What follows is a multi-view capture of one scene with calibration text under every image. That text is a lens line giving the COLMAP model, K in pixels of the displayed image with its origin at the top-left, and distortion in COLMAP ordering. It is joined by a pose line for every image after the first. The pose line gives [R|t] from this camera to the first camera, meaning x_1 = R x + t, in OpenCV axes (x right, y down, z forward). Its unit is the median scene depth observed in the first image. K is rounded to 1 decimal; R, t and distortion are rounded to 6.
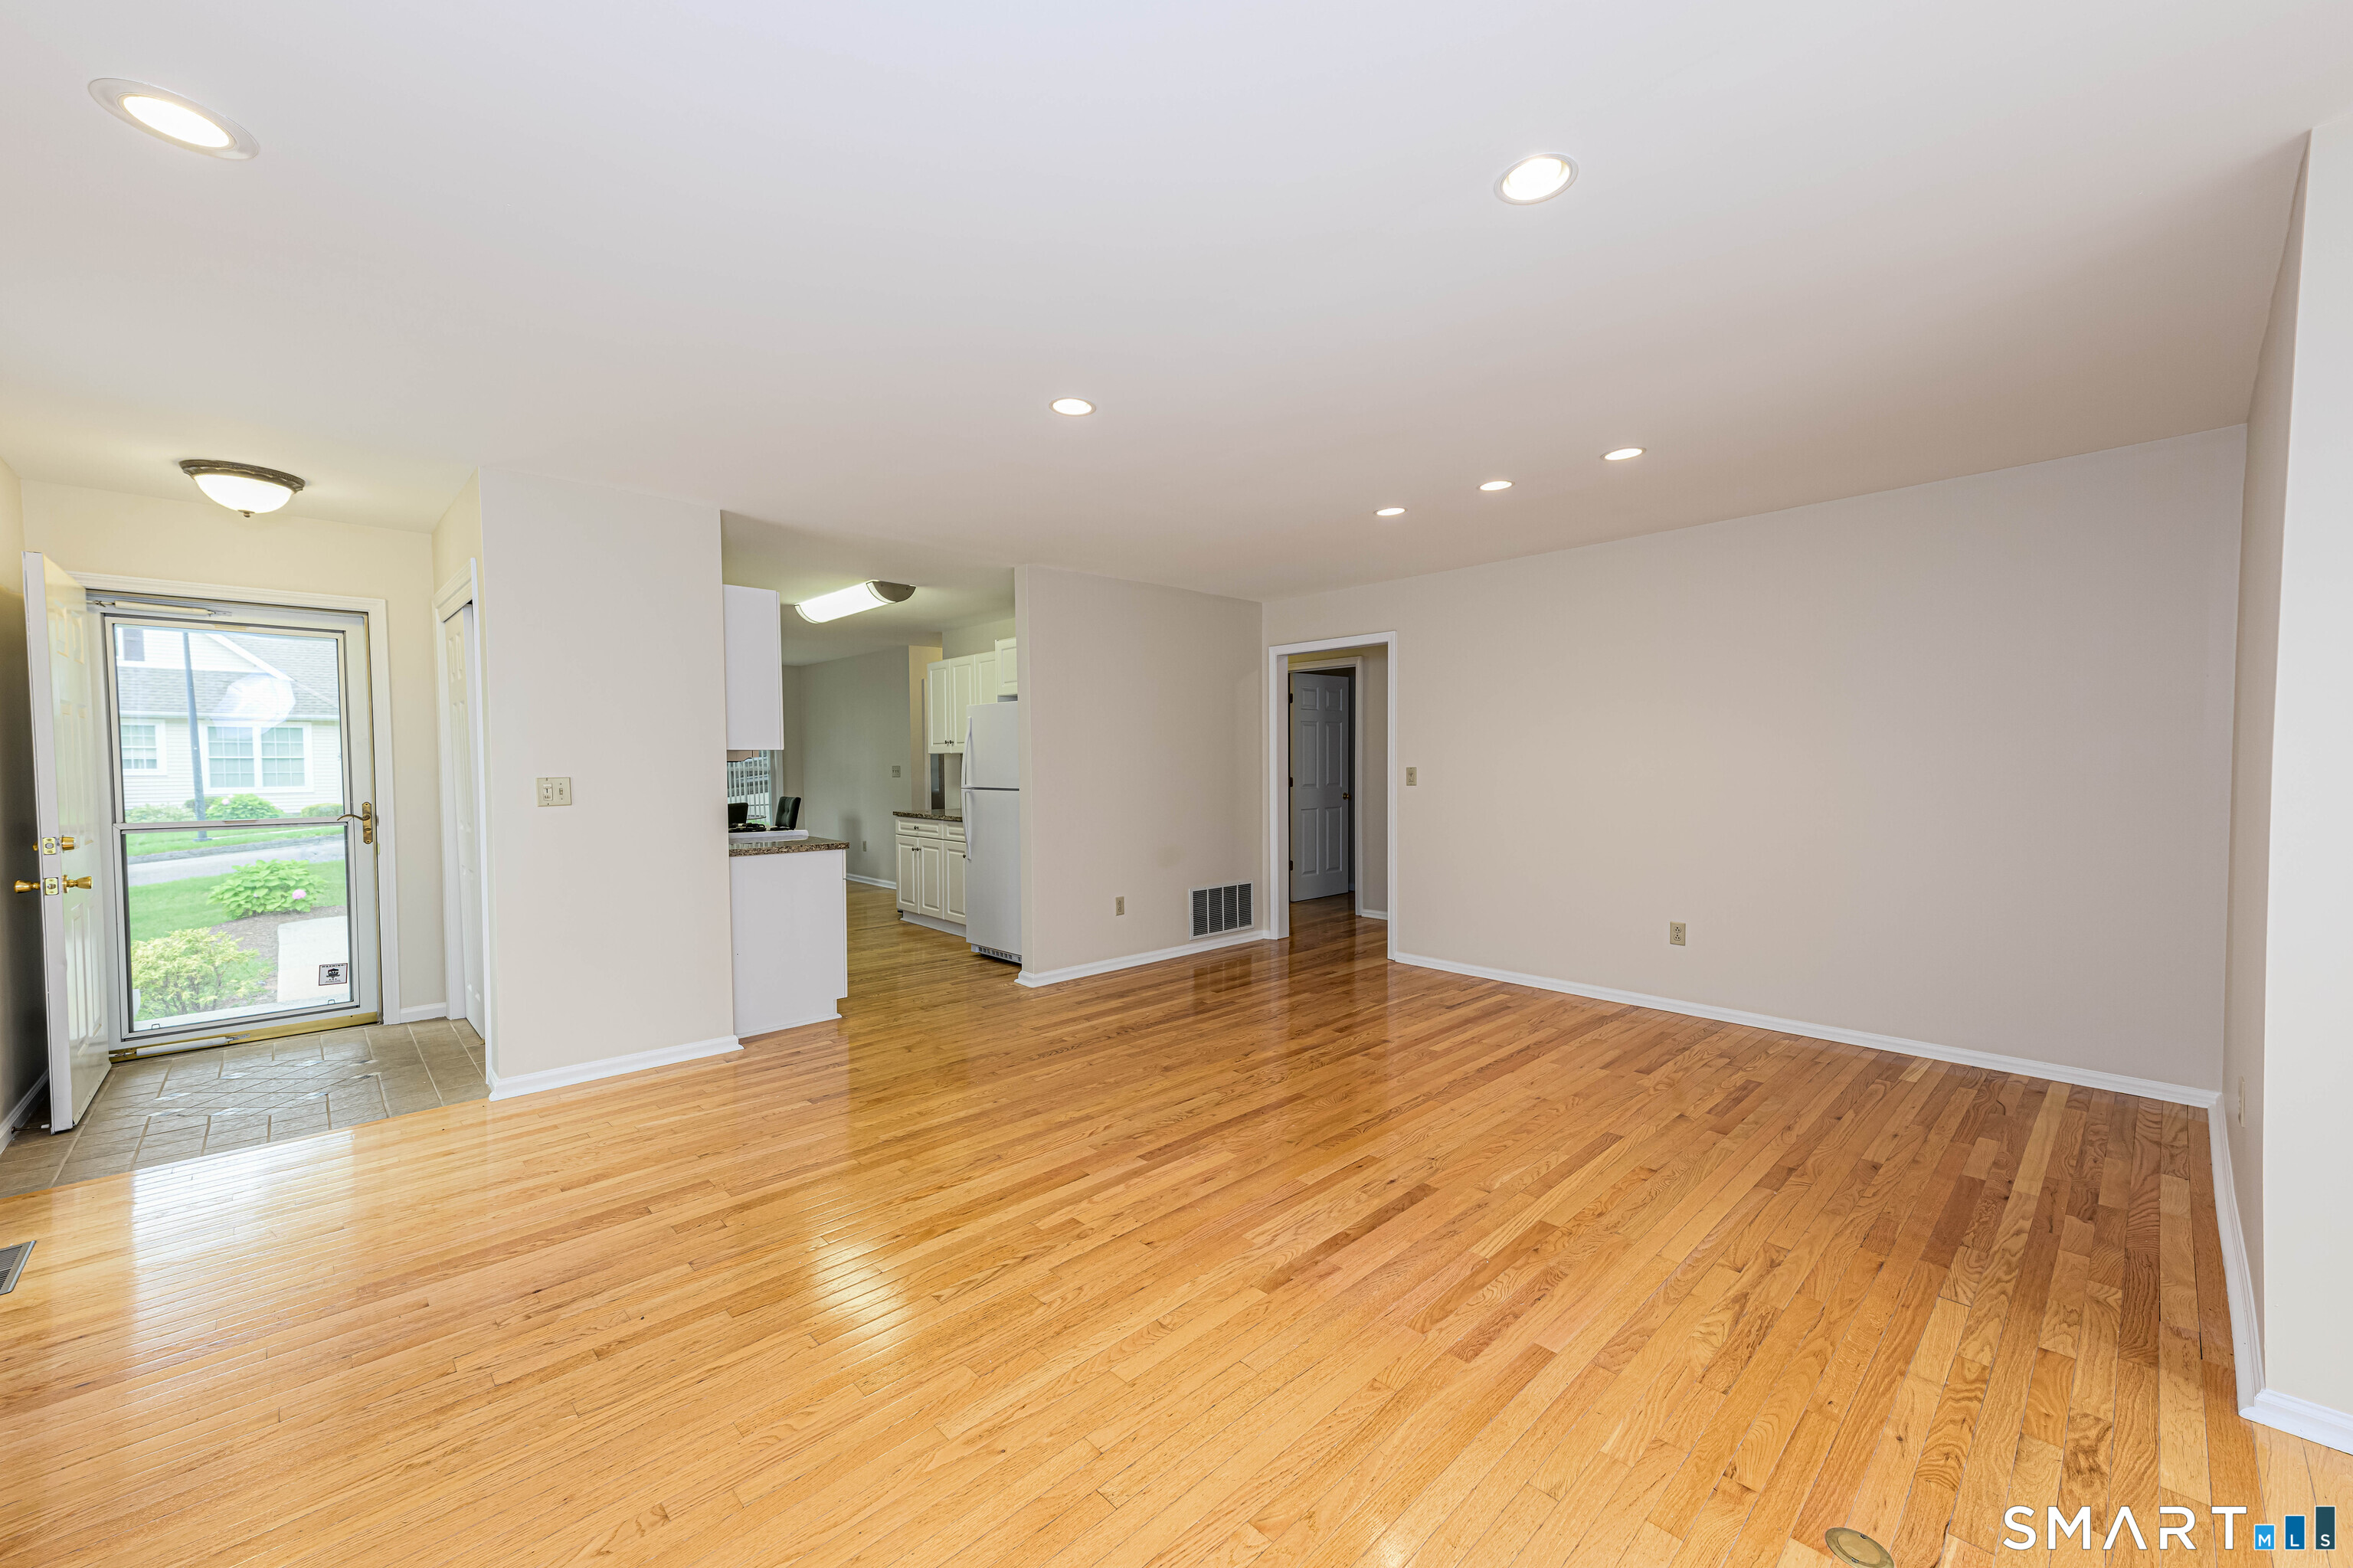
lens RADIAL K [[918.7, 0, 1160.8], [0, 918.7, 794.0], [0, 0, 1]] dist [0.023059, 0.000760]
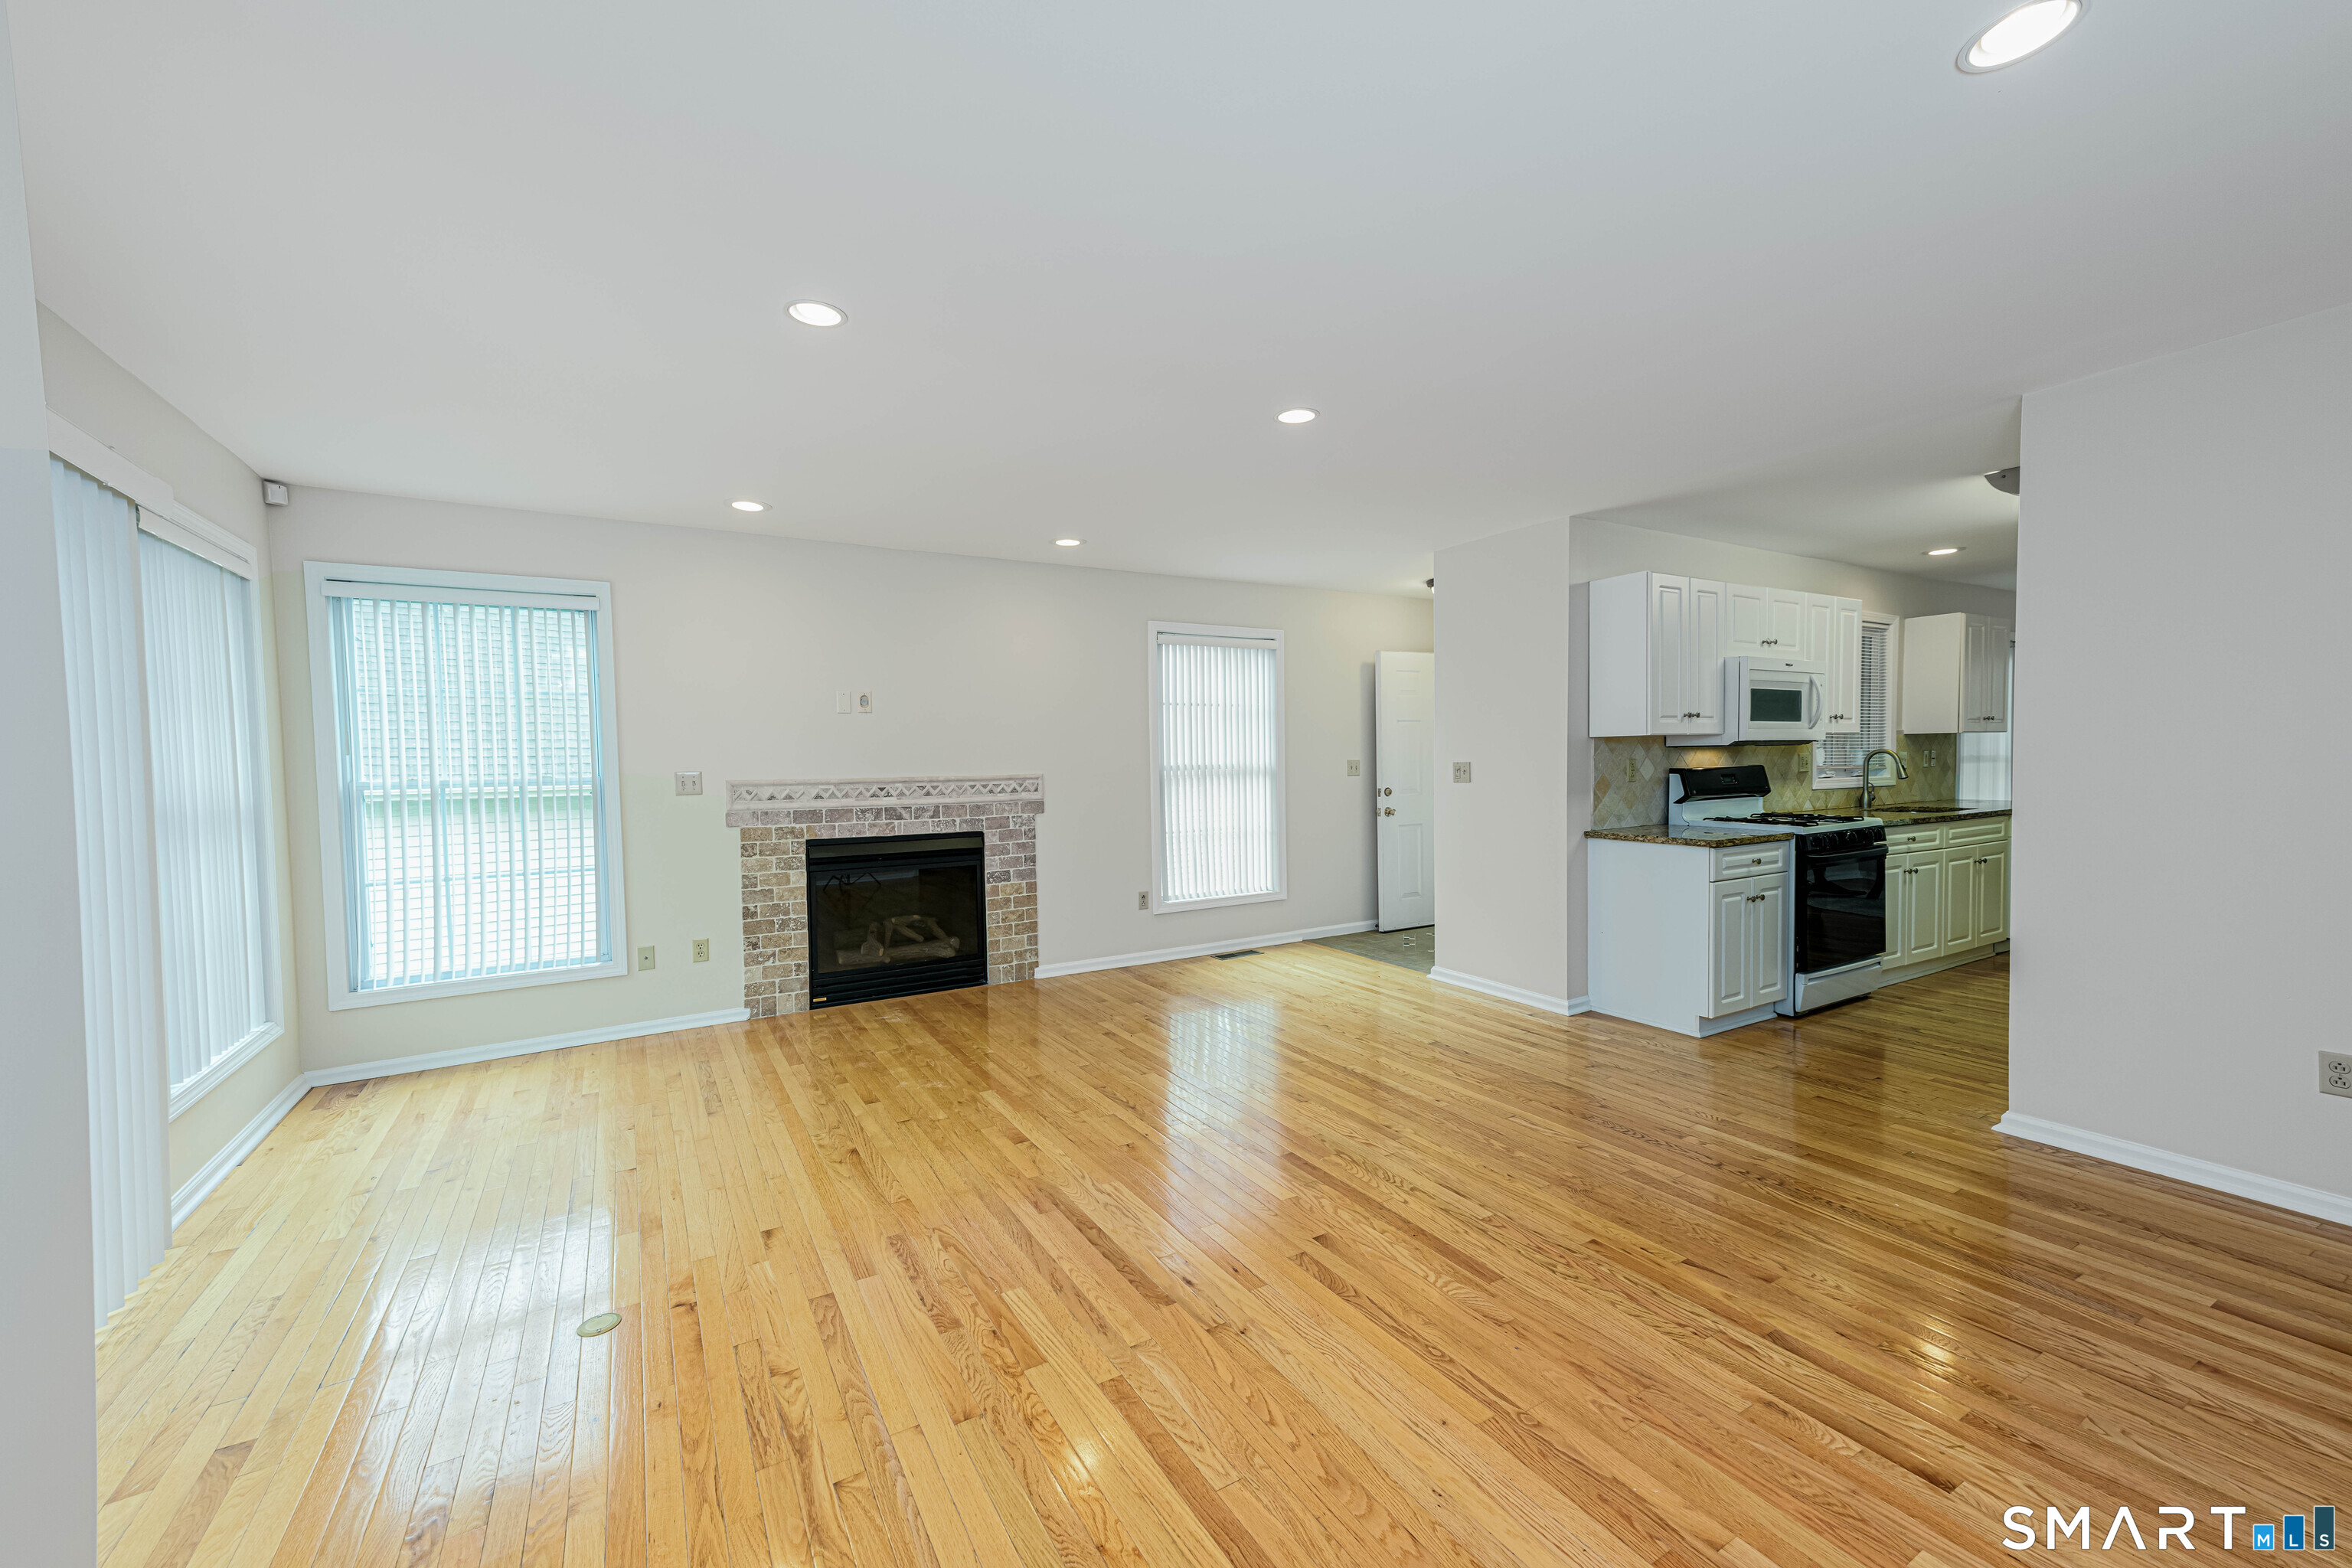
lens RADIAL K [[918.3, 0, 1160.3], [0, 918.3, 794.0], [0, 0, 1]] dist [0.023059, 0.000760]
pose [[-0.223798, 0.048032, -0.973451, 0.876125], [-0.016987, 0.998441, 0.053171, -0.038808], [0.974488, 0.028435, -0.222633, 0.985413]]
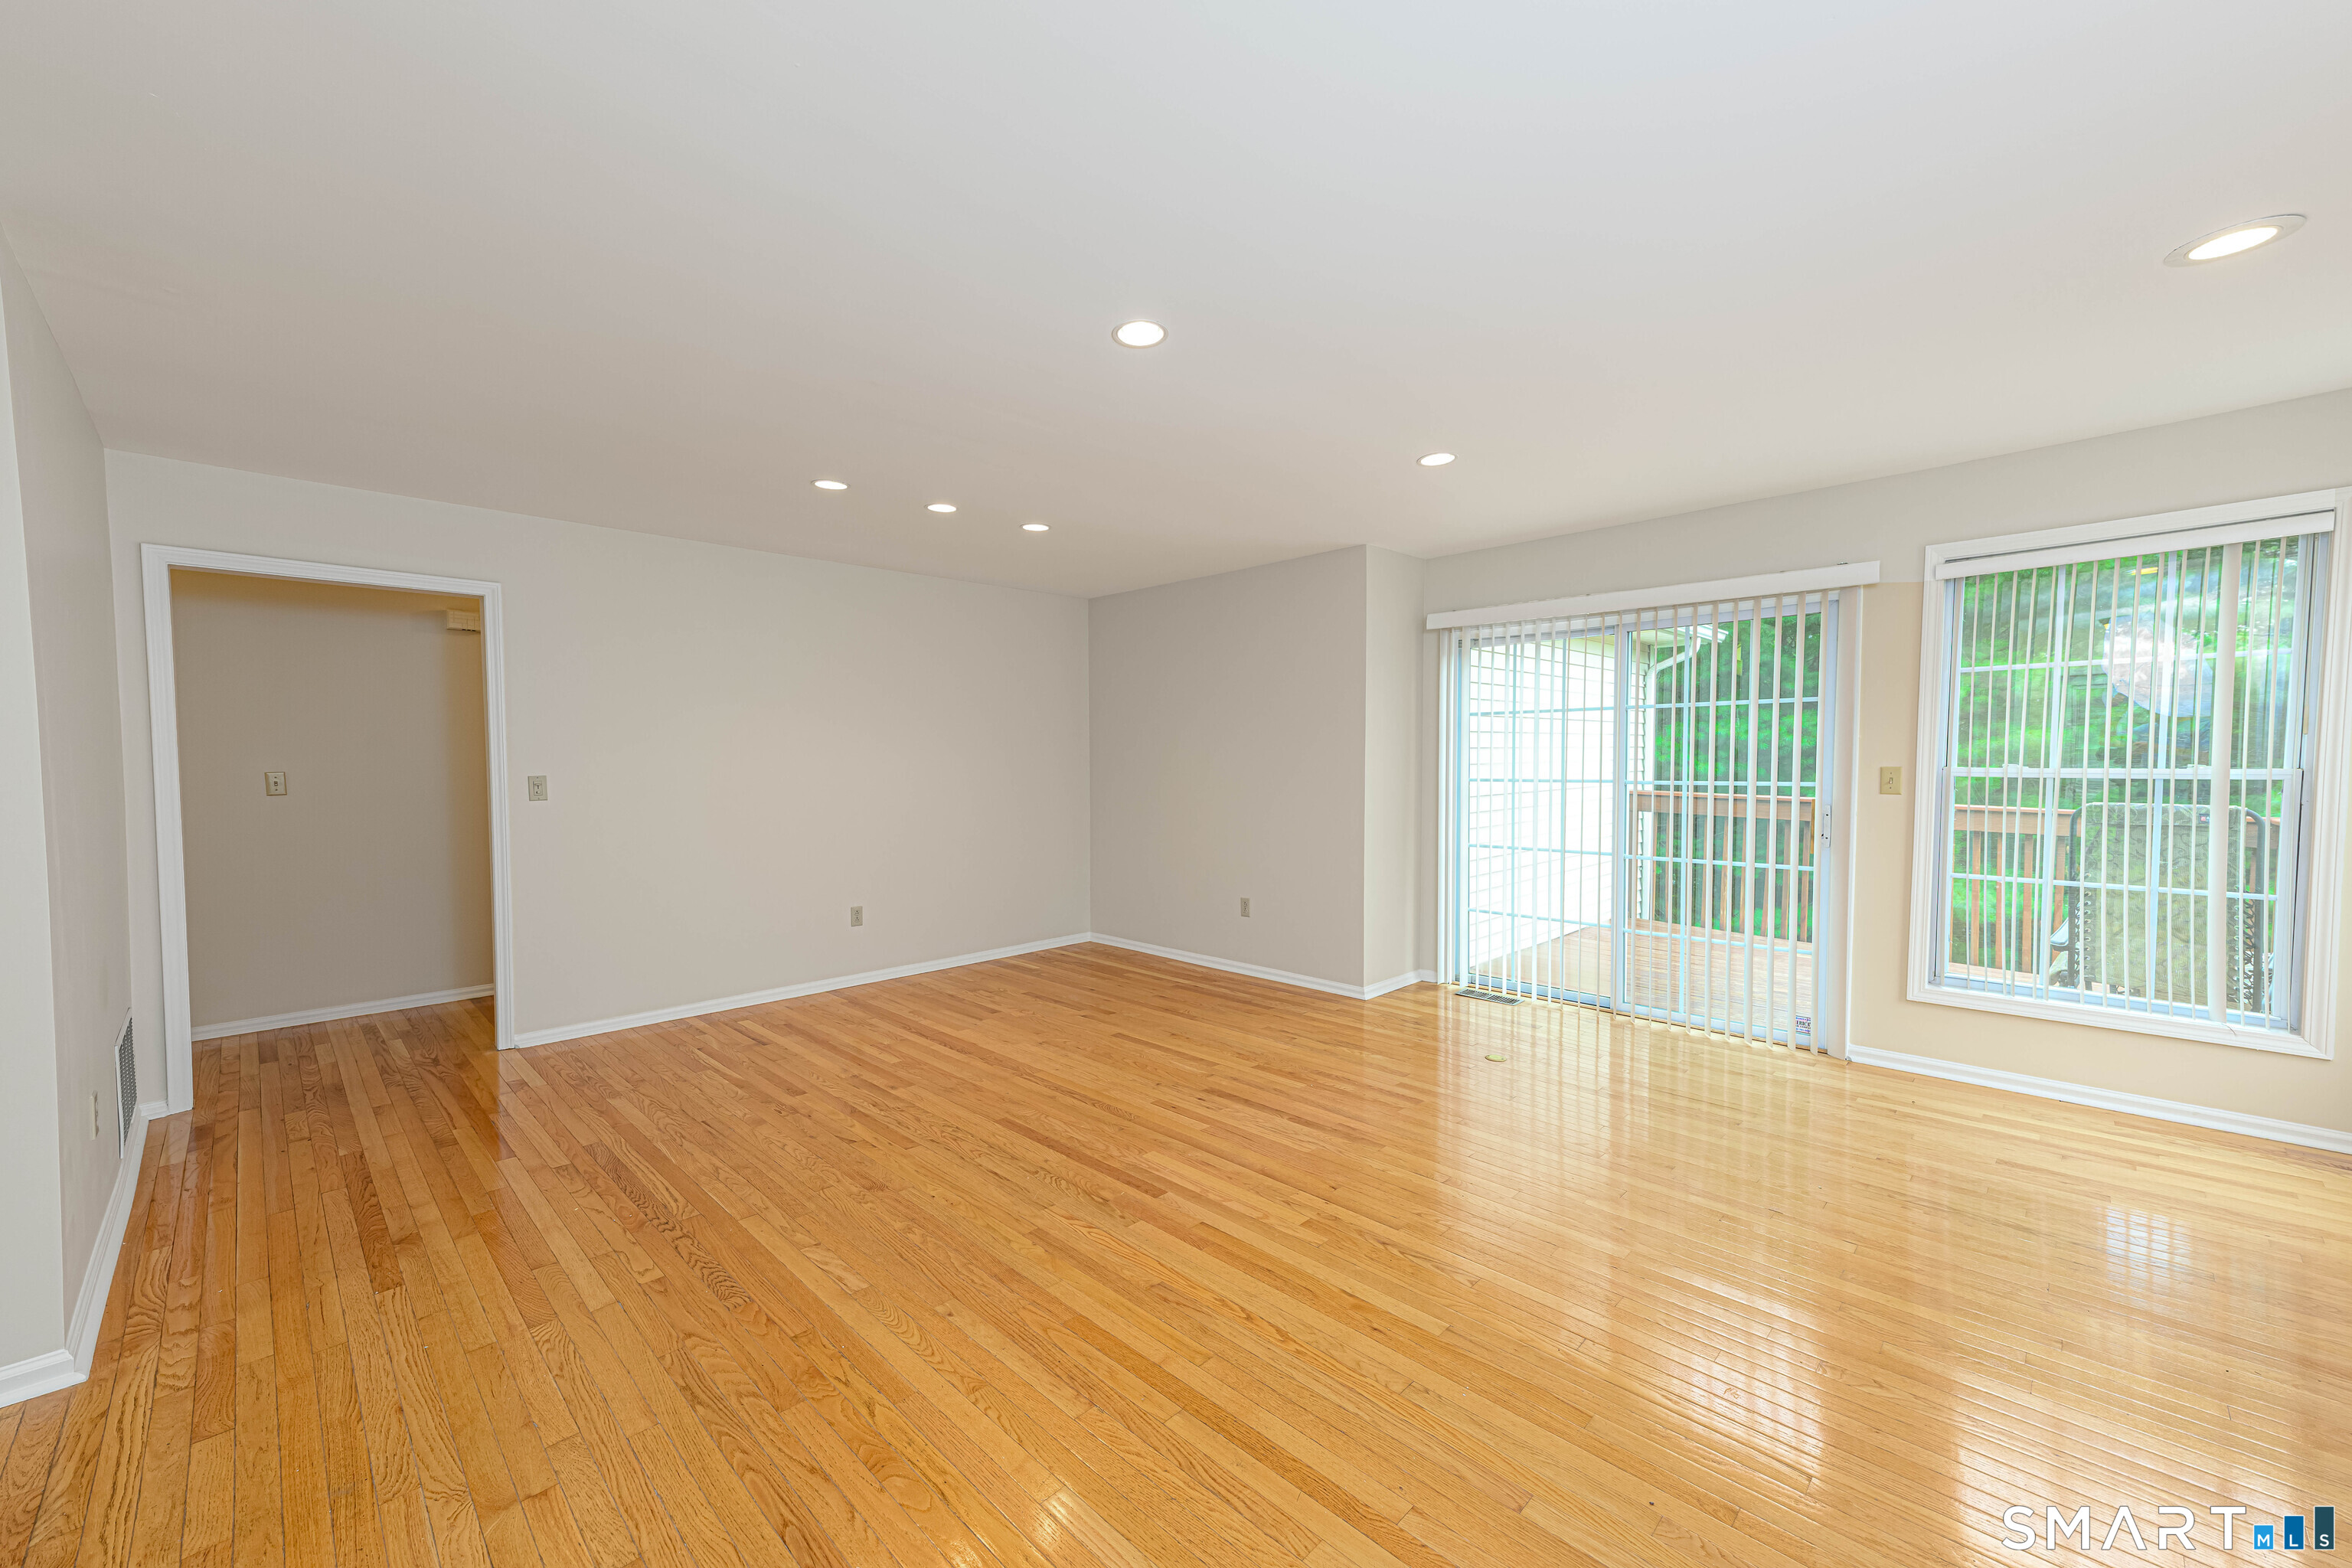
lens RADIAL K [[918.3, 0, 1160.3], [0, 918.3, 794.0], [0, 0, 1]] dist [0.023059, 0.000760]
pose [[-0.024053, -0.026908, 0.999348, -0.841840], [0.043035, 0.998683, 0.027926, -0.023987], [-0.998784, 0.043678, -0.022864, 0.917691]]
